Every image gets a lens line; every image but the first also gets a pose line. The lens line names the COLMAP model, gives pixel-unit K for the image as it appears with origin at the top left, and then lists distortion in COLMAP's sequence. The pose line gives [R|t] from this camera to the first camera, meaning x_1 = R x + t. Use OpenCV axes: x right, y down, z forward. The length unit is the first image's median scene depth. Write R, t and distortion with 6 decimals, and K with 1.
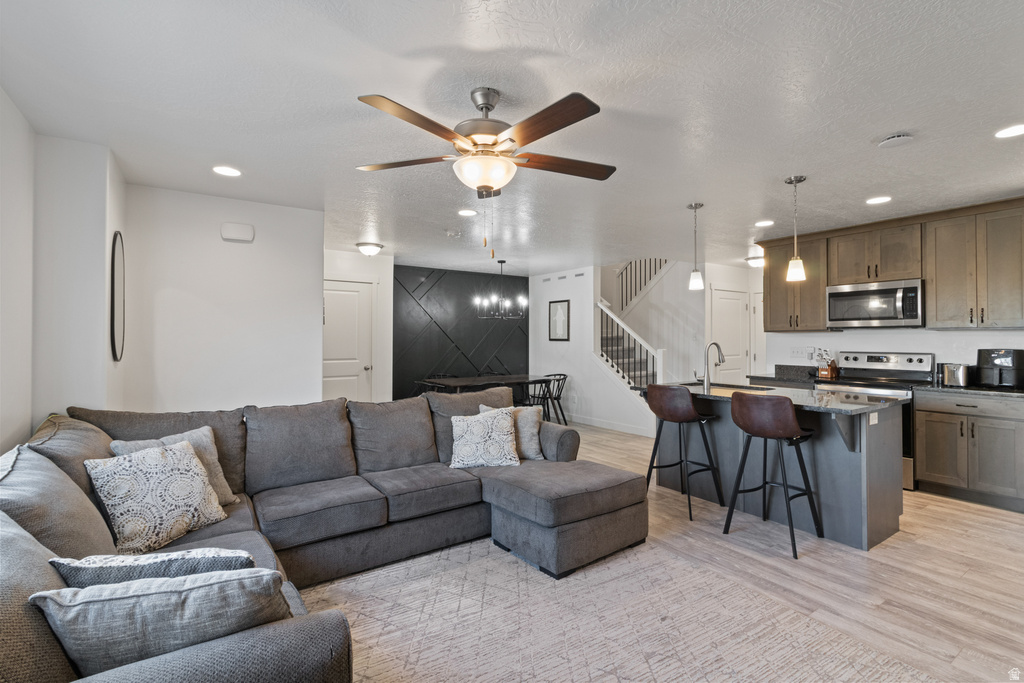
lens RADIAL K [[470.5, 0, 511.6], [0, 470.5, 332.9], [0, 0, 1]] dist [0.001490, 0.000845]
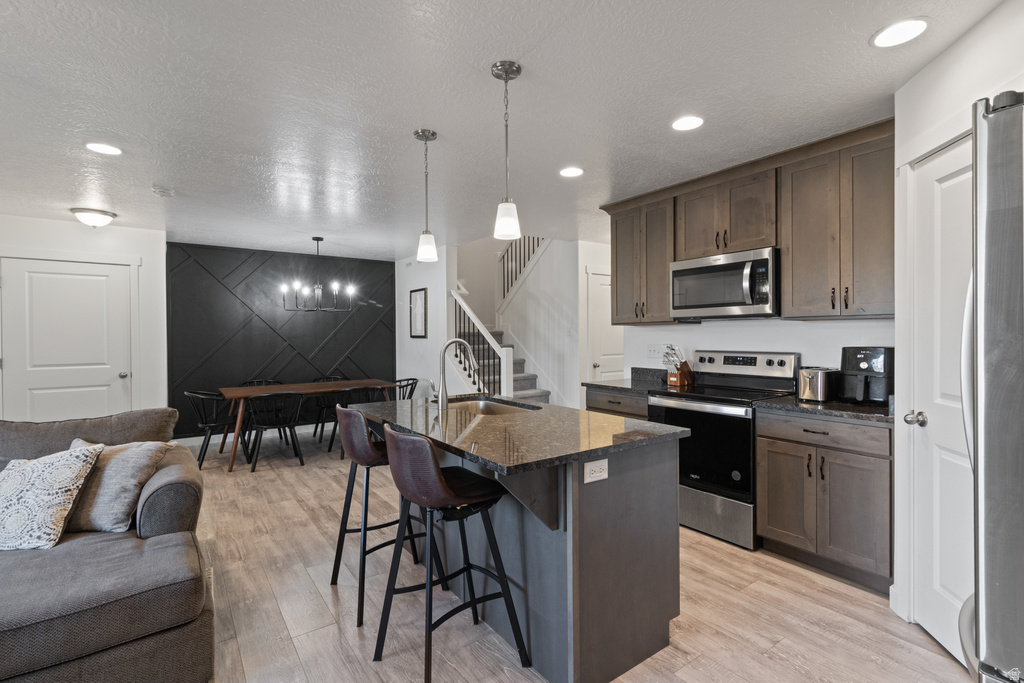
lens RADIAL K [[478.5, 0, 515.7], [0, 478.5, 336.3], [0, 0, 1]] dist [0.000923, 0.000080]
pose [[0.999595, -0.006926, 0.027587, 0.407691], [0.006535, 0.999877, 0.014239, 0.004689], [-0.027682, -0.014053, 0.999518, 0.259774]]
